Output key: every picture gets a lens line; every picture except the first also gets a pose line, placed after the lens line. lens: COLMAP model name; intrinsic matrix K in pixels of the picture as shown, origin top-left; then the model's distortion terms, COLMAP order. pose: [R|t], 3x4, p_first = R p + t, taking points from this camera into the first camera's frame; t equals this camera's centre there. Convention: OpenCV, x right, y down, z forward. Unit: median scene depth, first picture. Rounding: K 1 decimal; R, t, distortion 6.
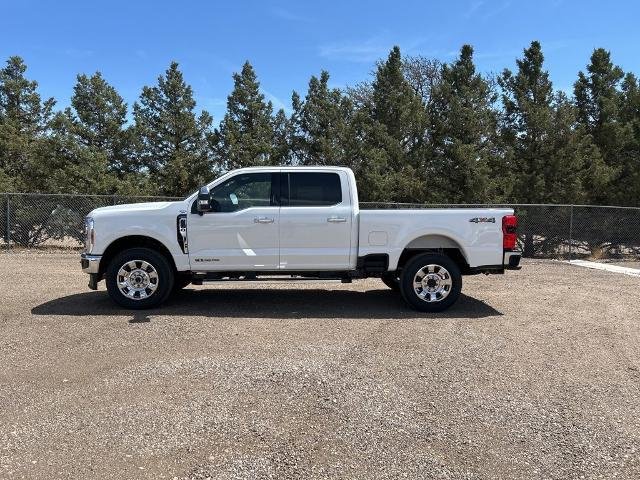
lens RADIAL K [[549.0, 0, 298.6], [0, 549.0, 241.7], [0, 0, 1]] dist [0.039552, -0.006512]
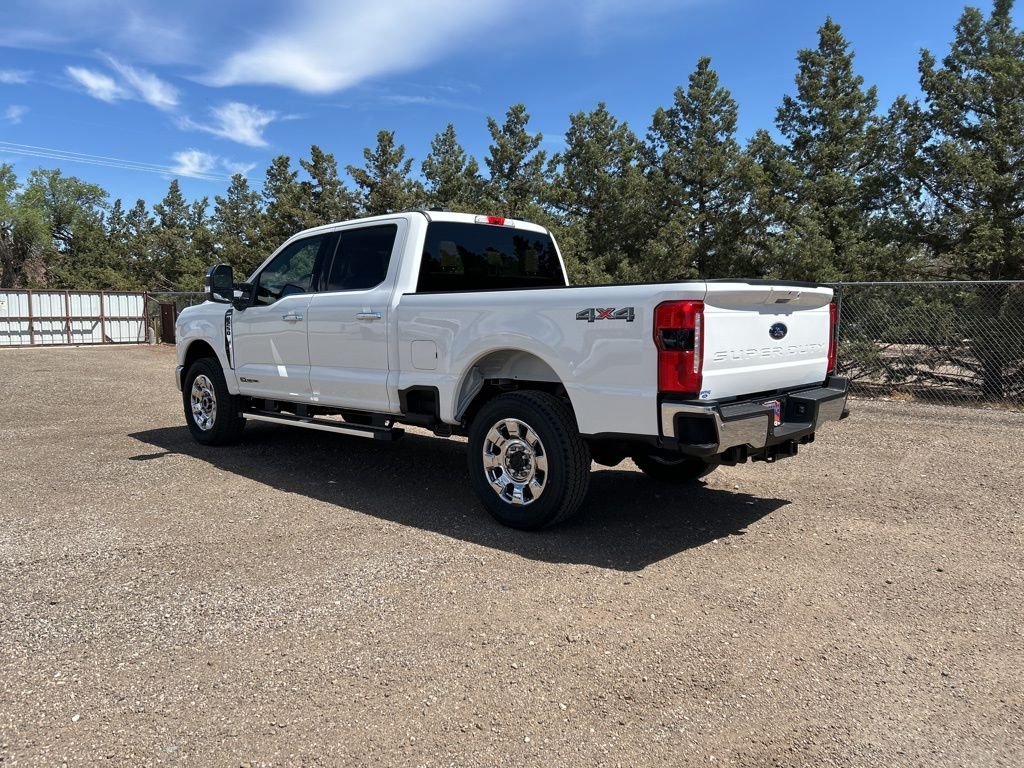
lens RADIAL K [[814.1, 0, 512.0], [0, 814.1, 384.0], [0, 0, 1]] dist [0.069768, -0.000682]
pose [[0.658037, 0.054823, -0.750987, 0.716385], [-0.035408, 0.998496, 0.041865, -0.012065], [0.752153, -0.000958, 0.658988, 0.577113]]
